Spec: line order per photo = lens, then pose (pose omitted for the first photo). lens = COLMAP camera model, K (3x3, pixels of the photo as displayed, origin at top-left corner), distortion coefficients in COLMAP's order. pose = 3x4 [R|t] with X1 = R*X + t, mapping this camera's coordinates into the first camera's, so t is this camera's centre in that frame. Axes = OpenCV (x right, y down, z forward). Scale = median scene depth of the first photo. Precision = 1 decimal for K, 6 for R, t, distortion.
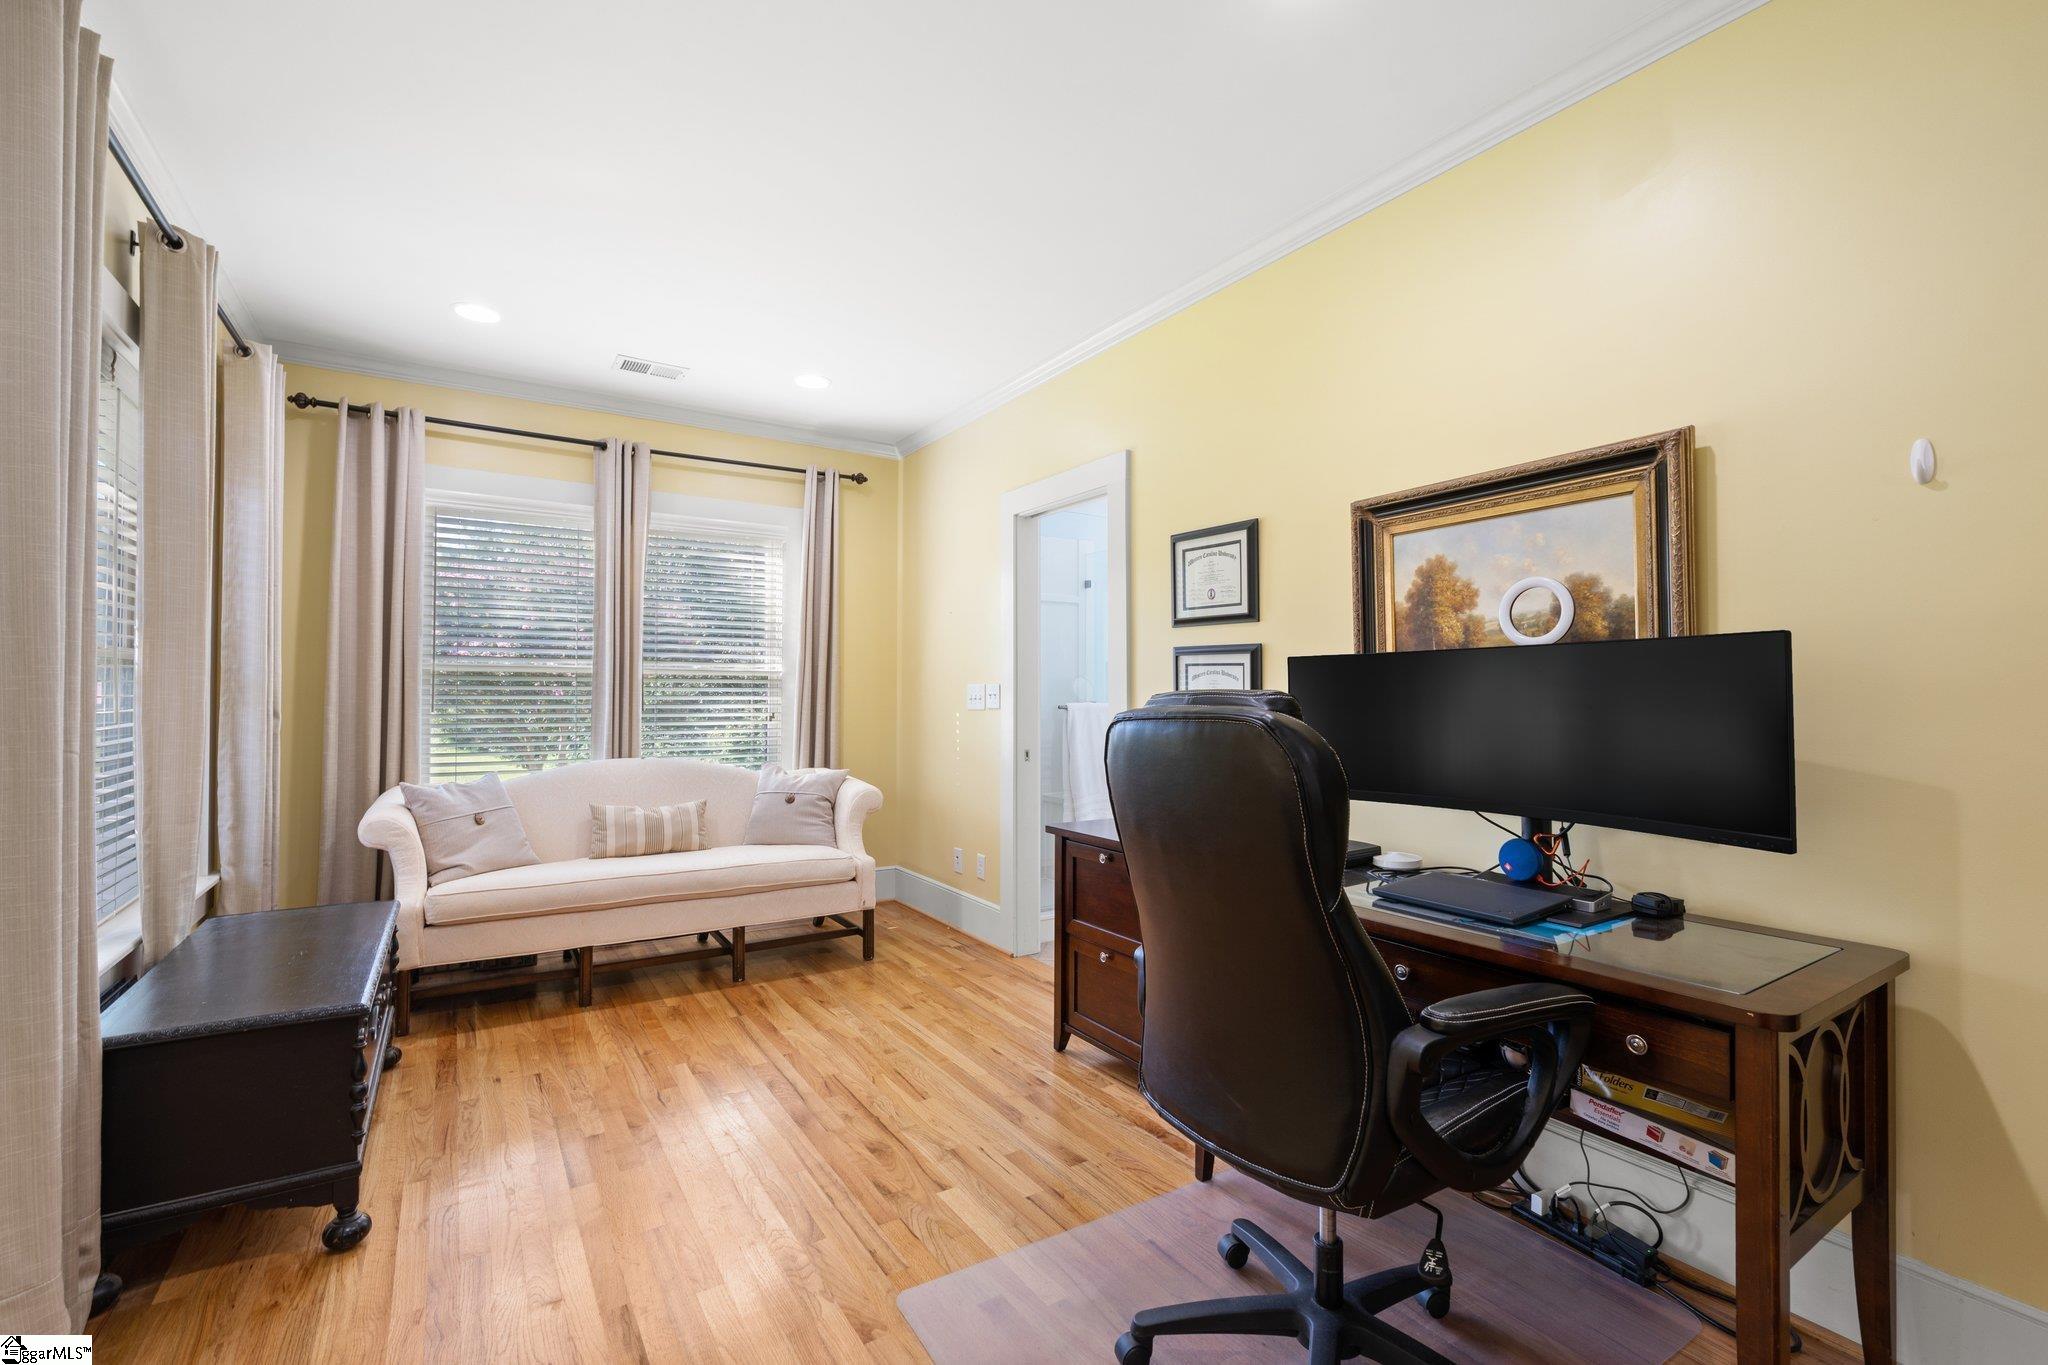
lens RADIAL K [[886.8, 0, 1026.1], [0, 886.8, 679.3], [0, 0, 1]] dist [-0.002962, 0.000297]
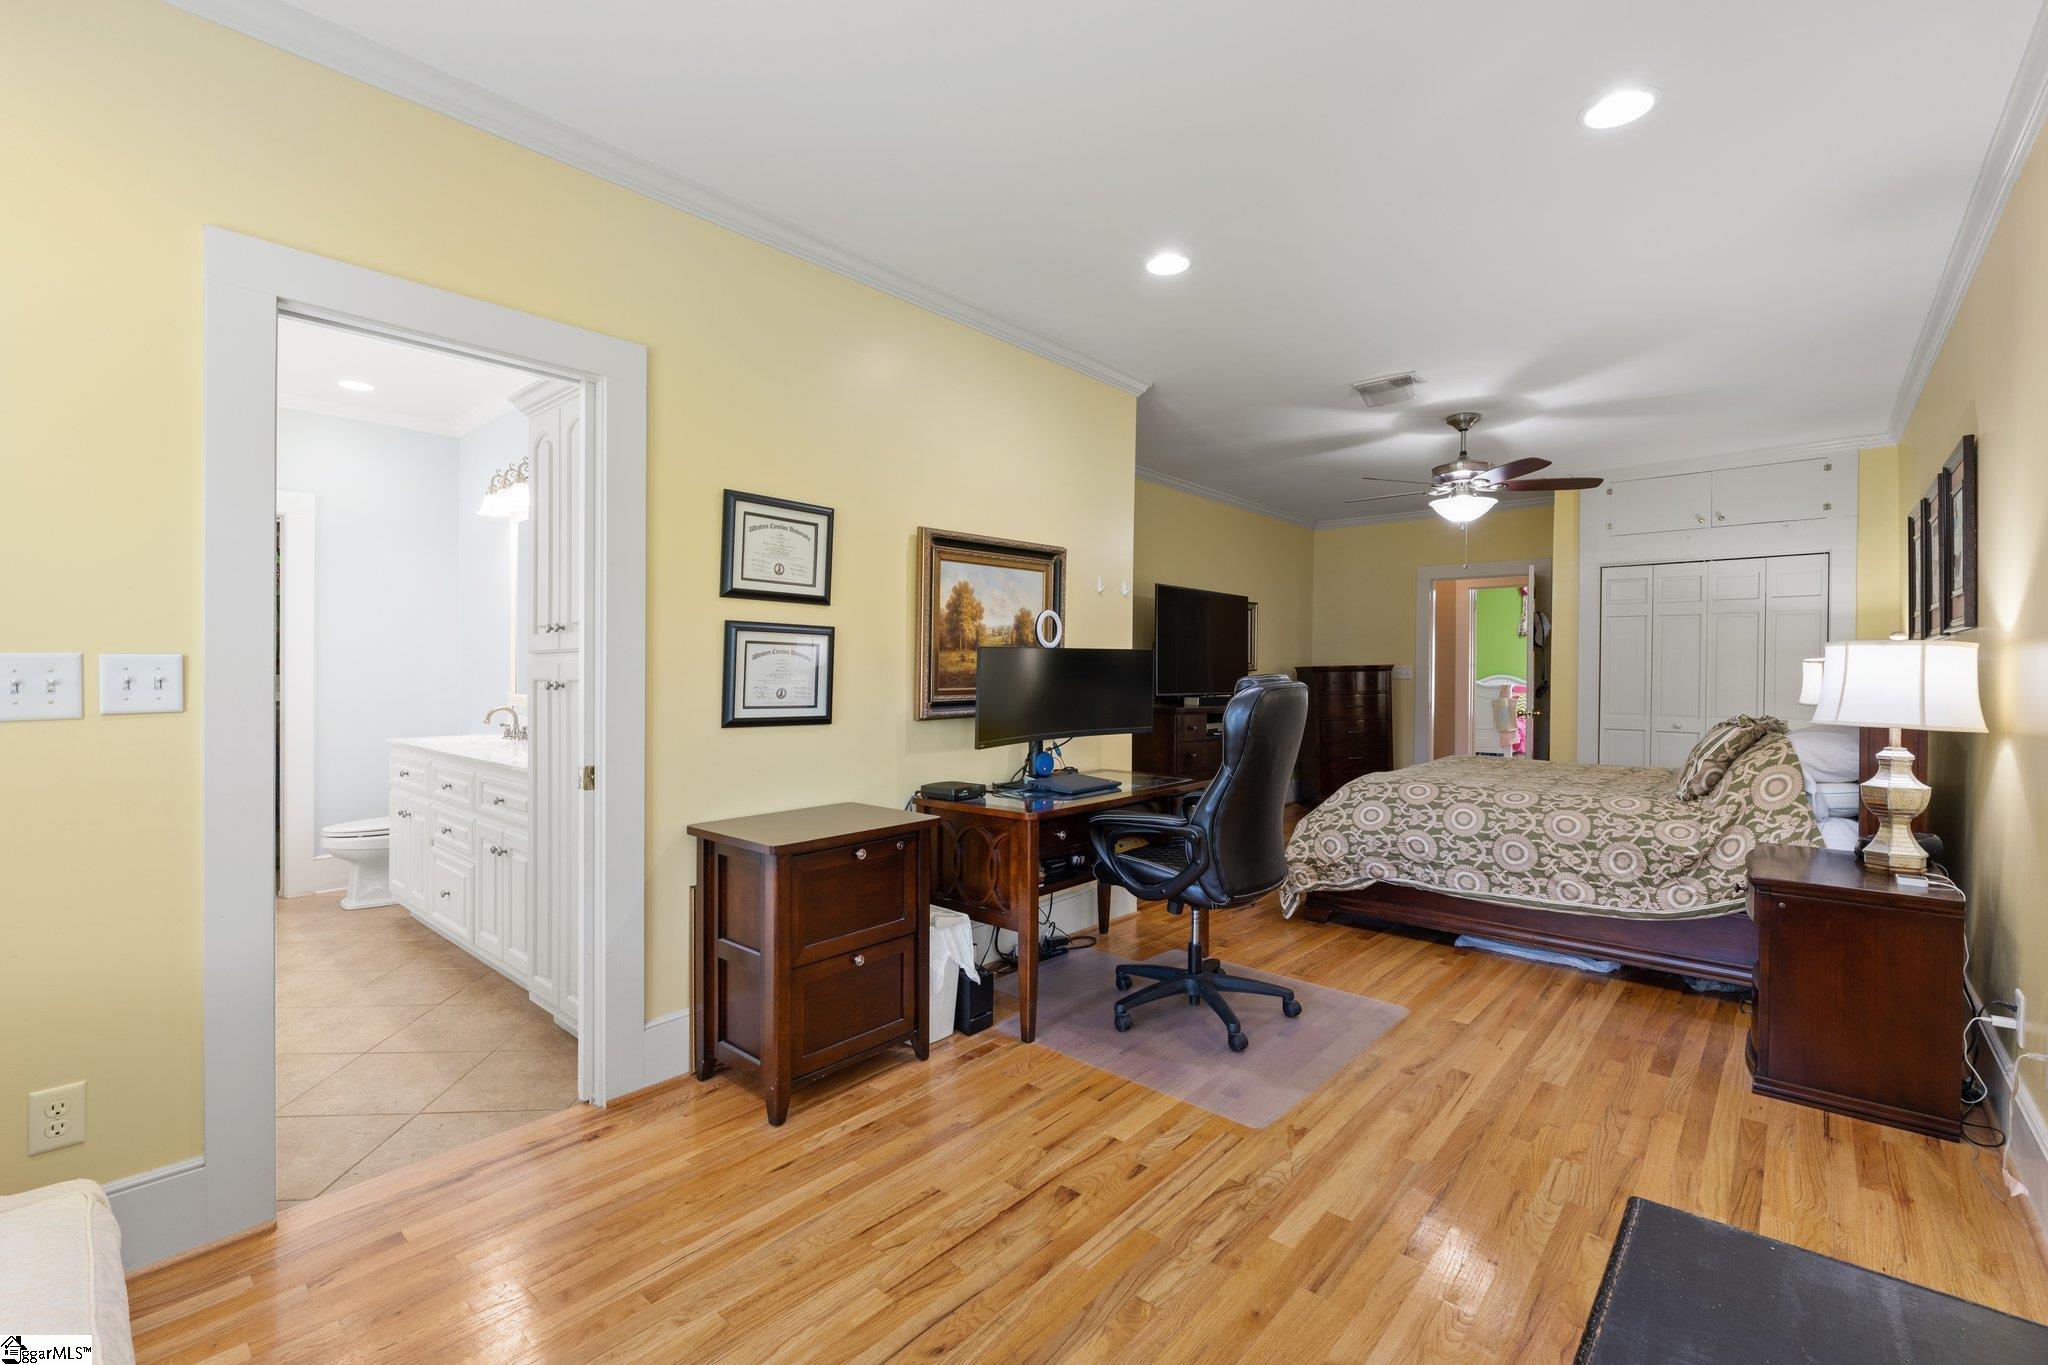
lens RADIAL K [[886.8, 0, 1025.4], [0, 886.8, 674.4], [0, 0, 1]] dist [-0.002962, 0.000297]
pose [[-0.271209, -0.013210, 0.962430, -0.983672], [-0.022246, 0.999725, 0.007454, 0.004445], [-0.962263, -0.019389, -0.271428, 1.267984]]
